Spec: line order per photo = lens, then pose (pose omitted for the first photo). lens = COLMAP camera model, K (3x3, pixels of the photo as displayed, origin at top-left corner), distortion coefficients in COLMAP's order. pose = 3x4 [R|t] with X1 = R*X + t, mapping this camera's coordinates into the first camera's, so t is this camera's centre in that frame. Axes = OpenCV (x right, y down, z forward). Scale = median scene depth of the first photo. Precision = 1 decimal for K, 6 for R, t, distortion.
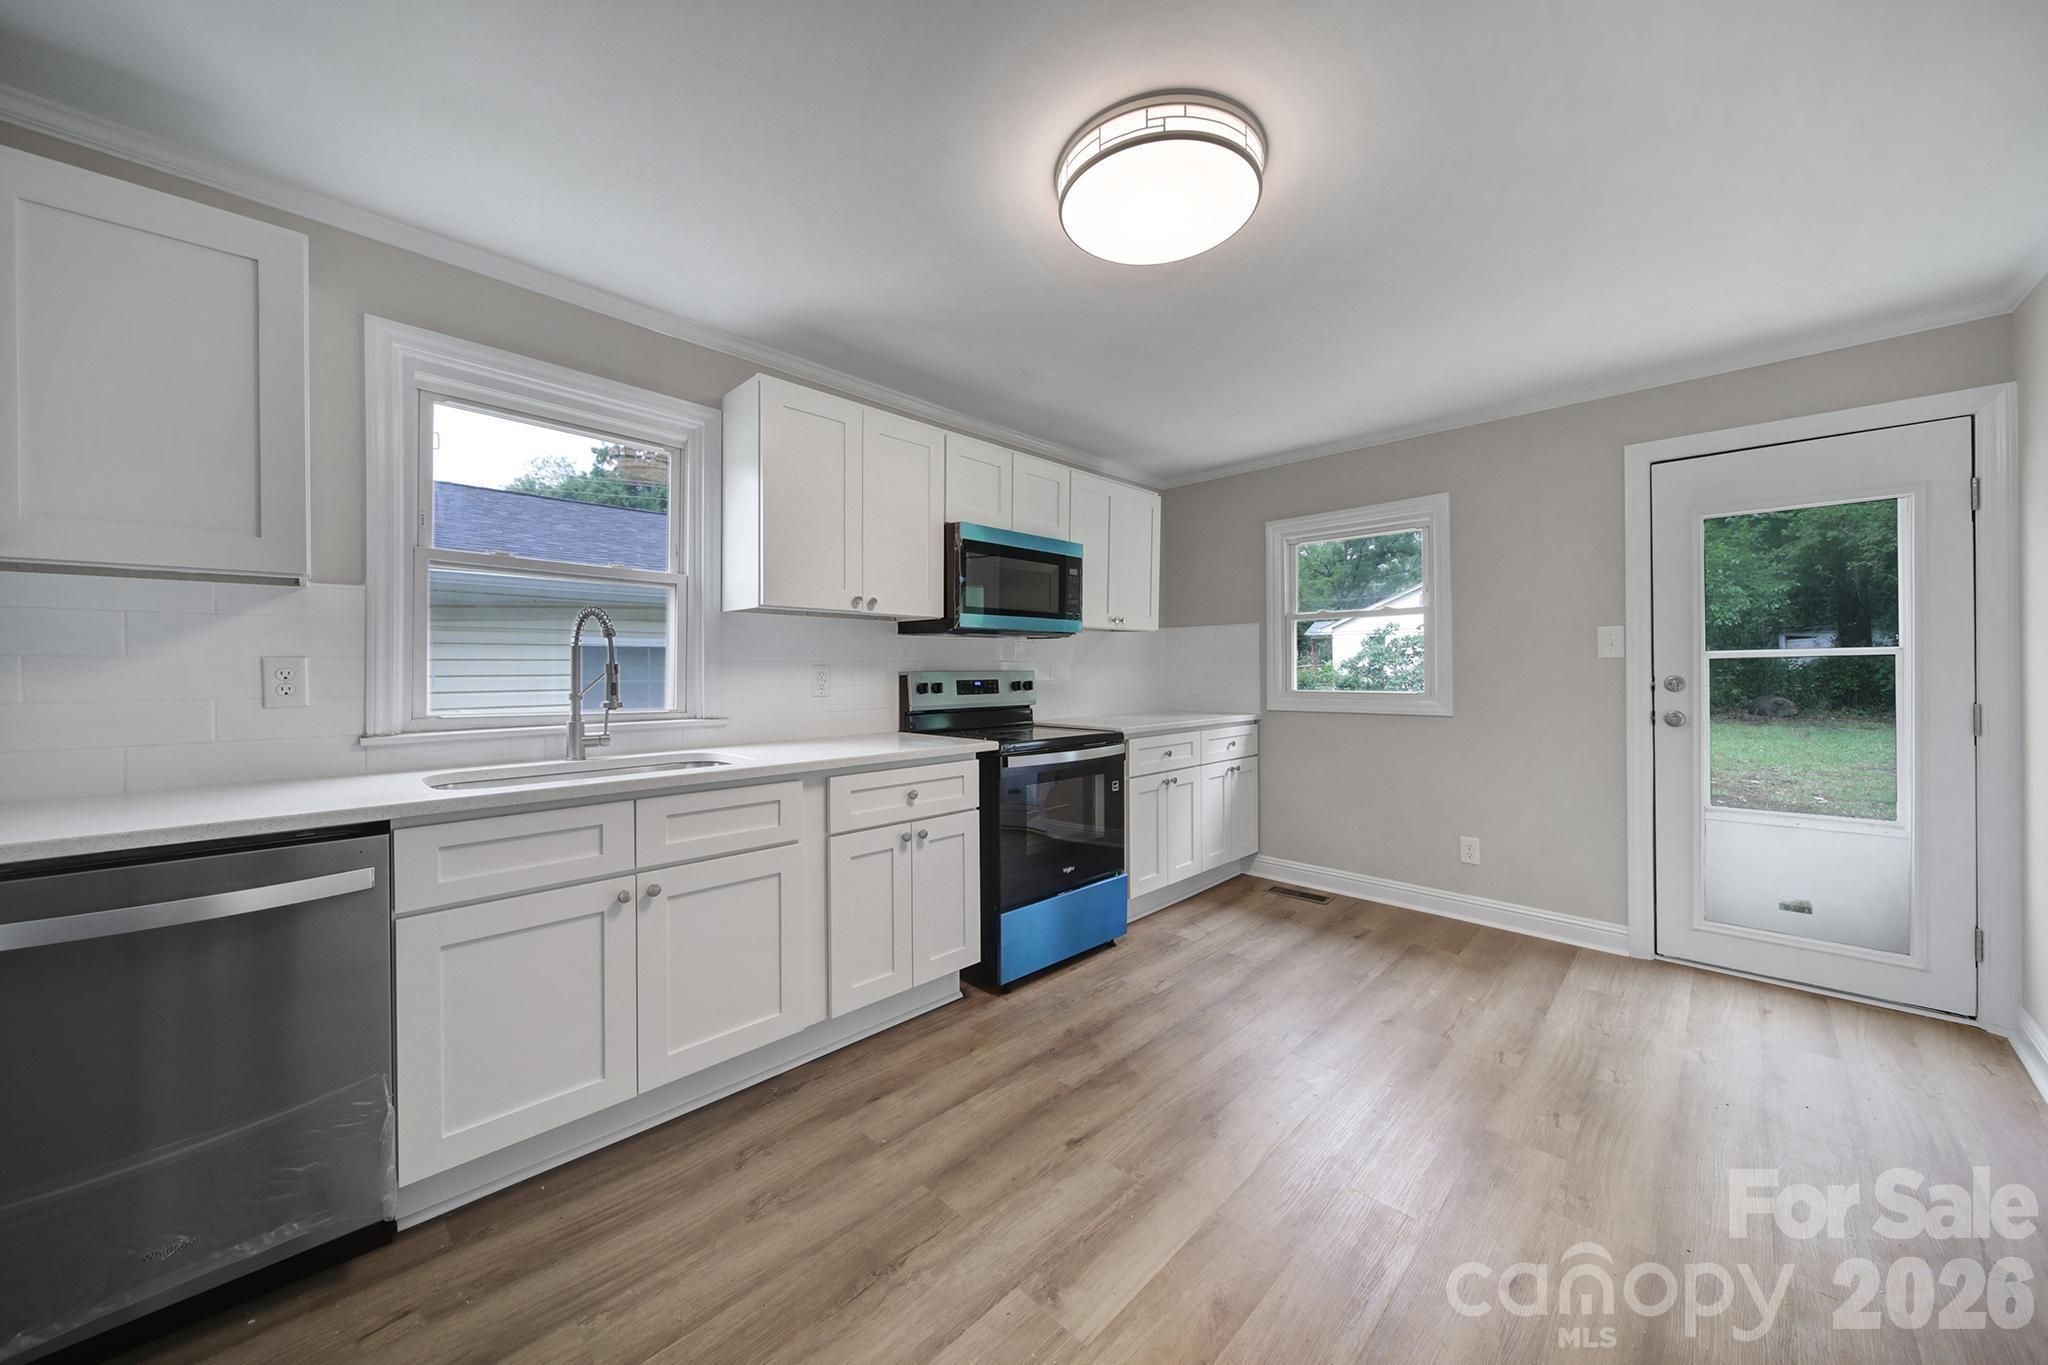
lens RADIAL K [[725.0, 0, 1022.4], [0, 725.0, 671.9], [0, 0, 1]] dist [-0.000495, -0.001918]
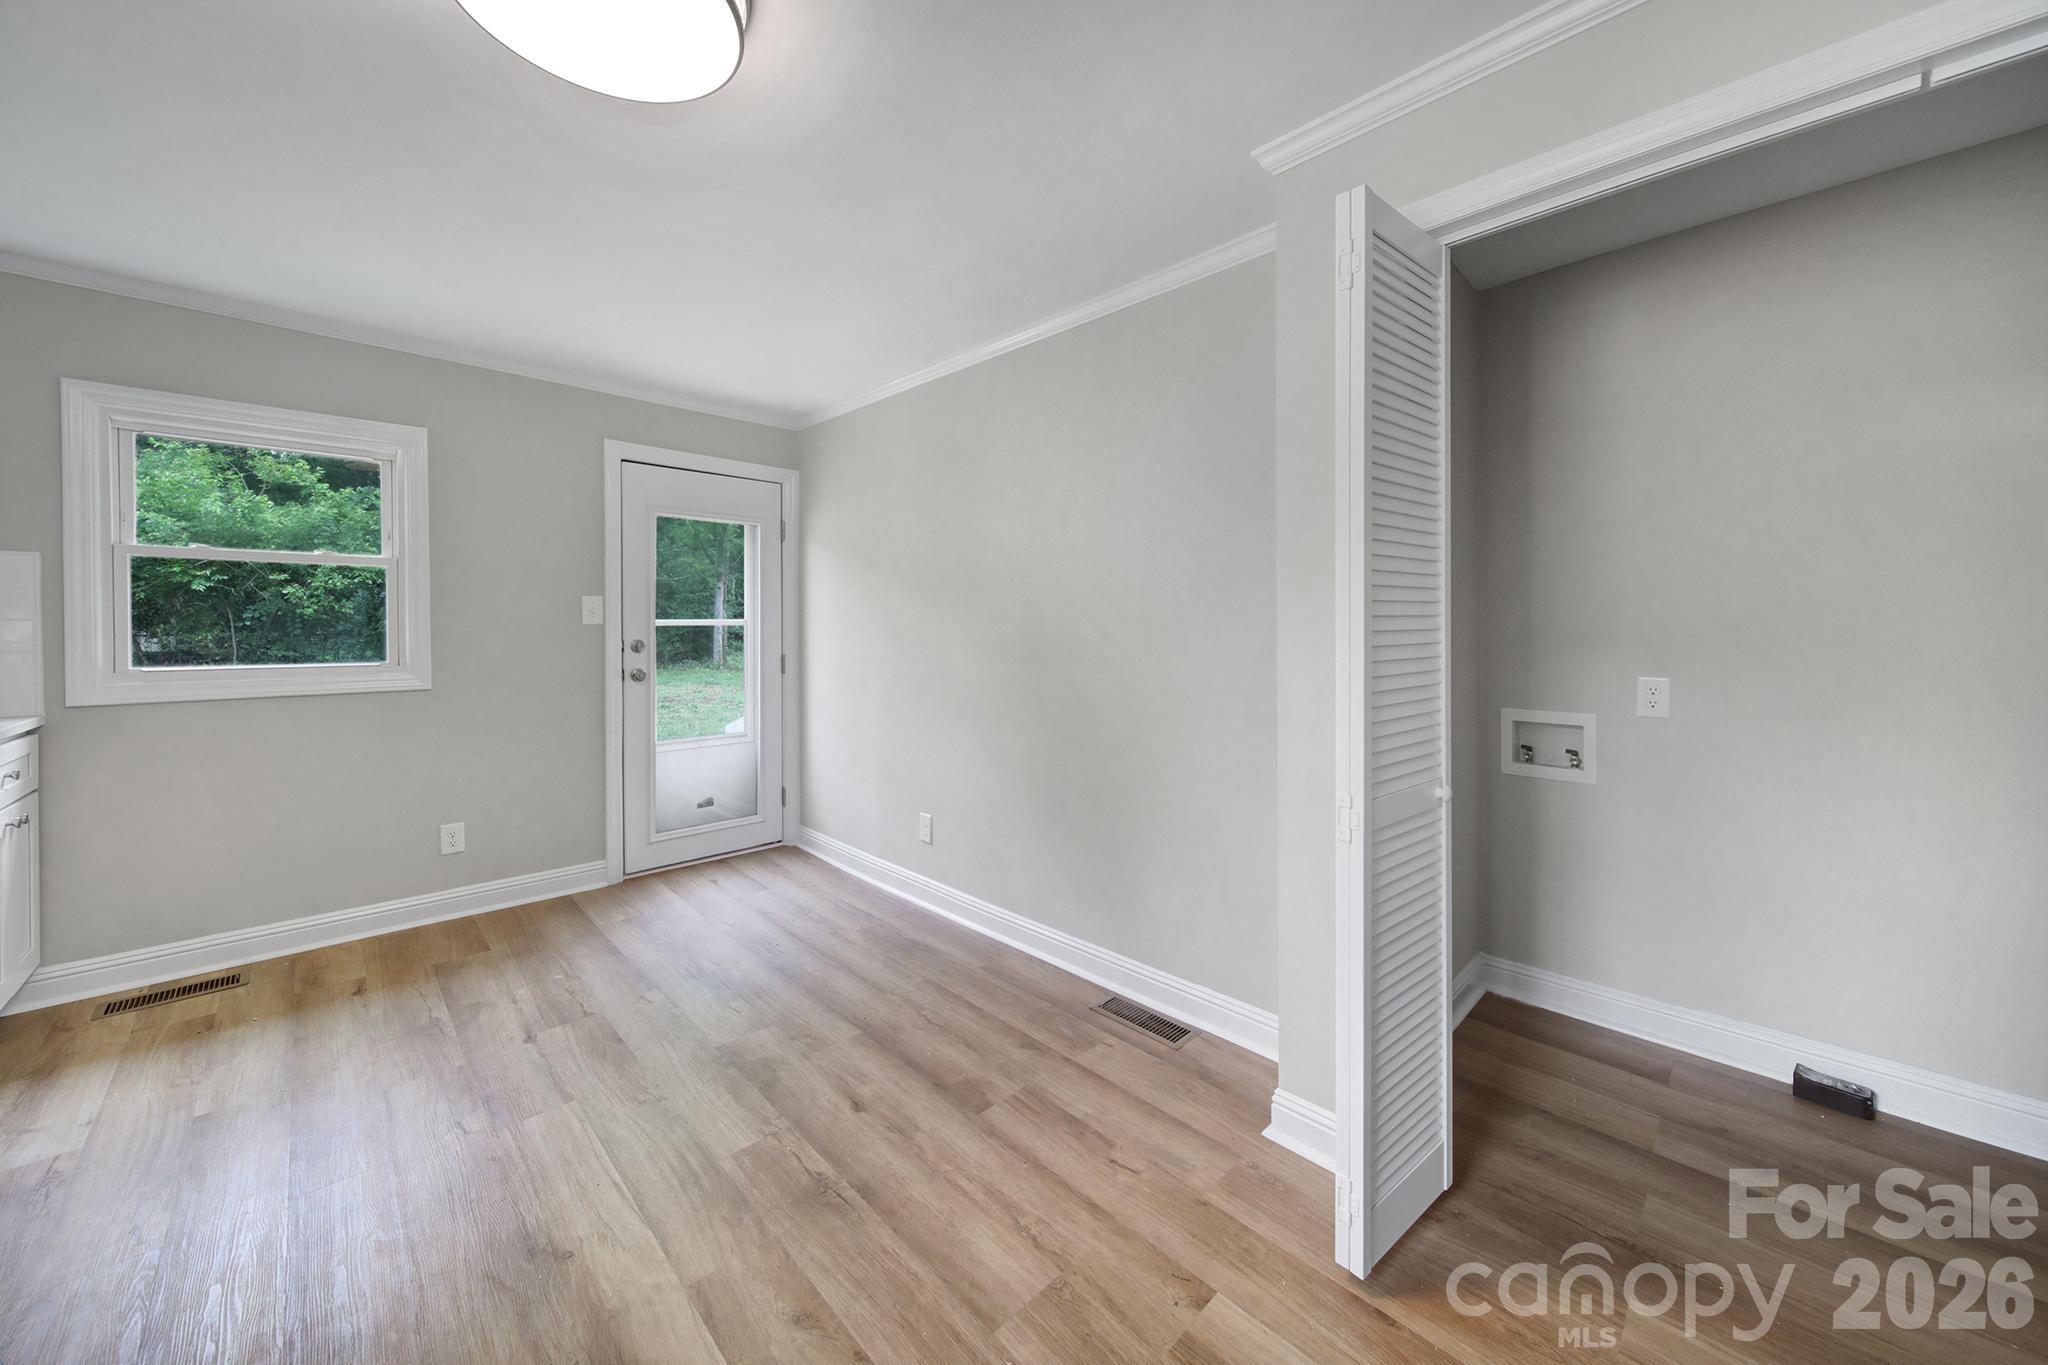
lens RADIAL K [[735.2, 0, 1023.8], [0, 735.2, 617.1], [0, 0, 1]] dist [-0.000026, -0.000102]
pose [[0.017751, 0.018652, 0.999668, -0.345715], [0.005050, 0.999812, -0.018745, -0.006301], [-0.999830, 0.005381, 0.017654, 0.346404]]
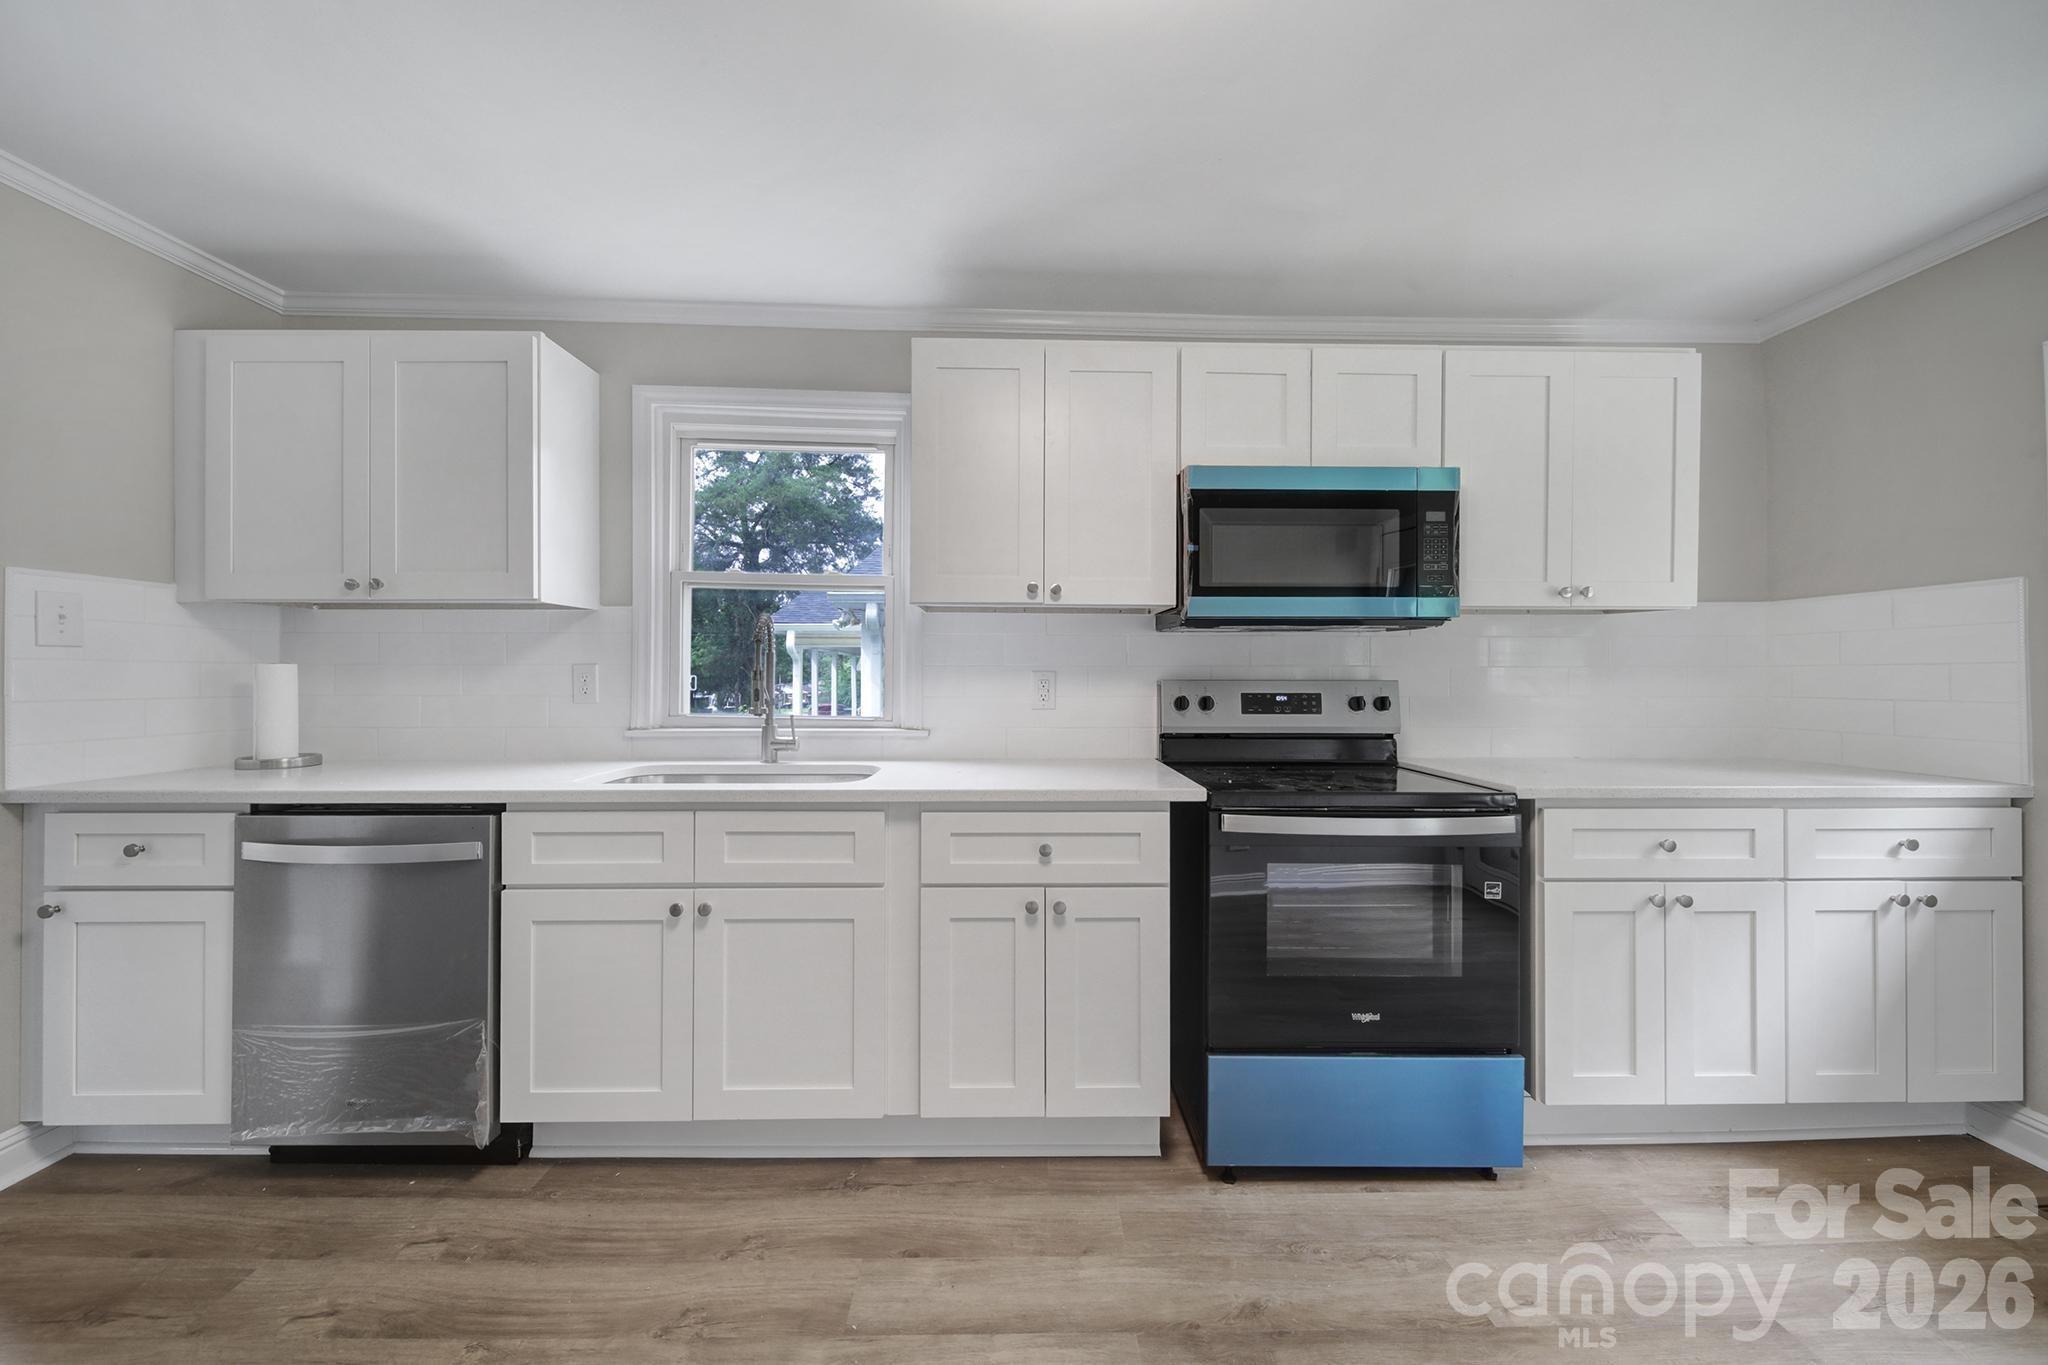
lens RADIAL K [[725.0, 0, 1022.4], [0, 725.0, 671.9], [0, 0, 1]] dist [-0.000495, -0.001918]
pose [[0.715680, 0.001724, -0.698426, 0.293338], [-0.008130, 0.999950, -0.005863, -0.003949], [0.698381, 0.009874, 0.715658, 0.400989]]
